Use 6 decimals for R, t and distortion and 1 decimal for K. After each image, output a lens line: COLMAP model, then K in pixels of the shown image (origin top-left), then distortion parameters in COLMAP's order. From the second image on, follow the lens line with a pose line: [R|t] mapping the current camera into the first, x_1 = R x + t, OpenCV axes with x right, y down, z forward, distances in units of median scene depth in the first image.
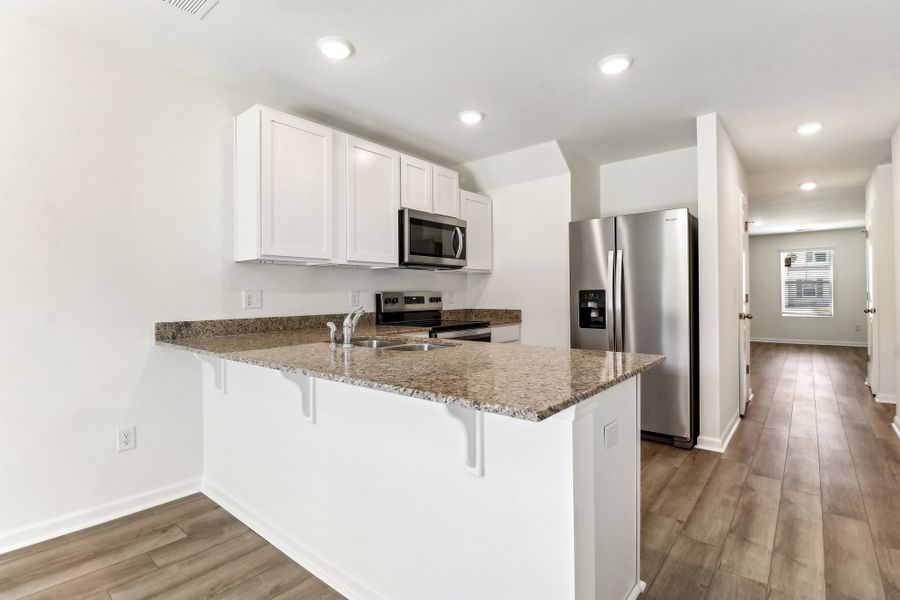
lens RADIAL K [[428.5, 0, 444.8], [0, 428.5, 296.9], [0, 0, 1]] dist [-0.002159, -0.000550]
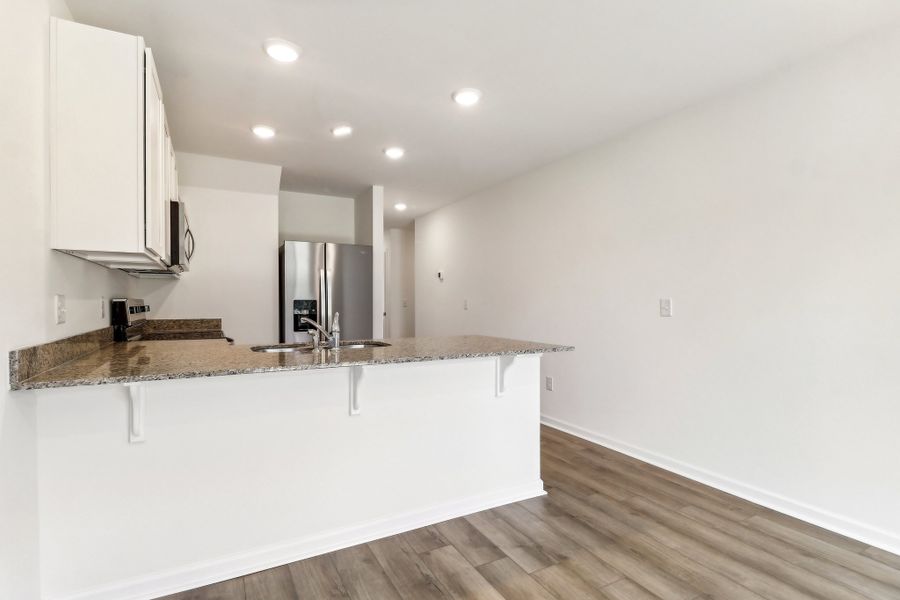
lens RADIAL K [[428.5, 0, 444.8], [0, 428.5, 296.9], [0, 0, 1]] dist [-0.002159, -0.000550]
pose [[0.390616, 0.016692, 0.920402, -0.621400], [0.004236, 0.999792, -0.019929, 0.002218], [-0.920544, 0.011684, 0.390464, 0.162730]]
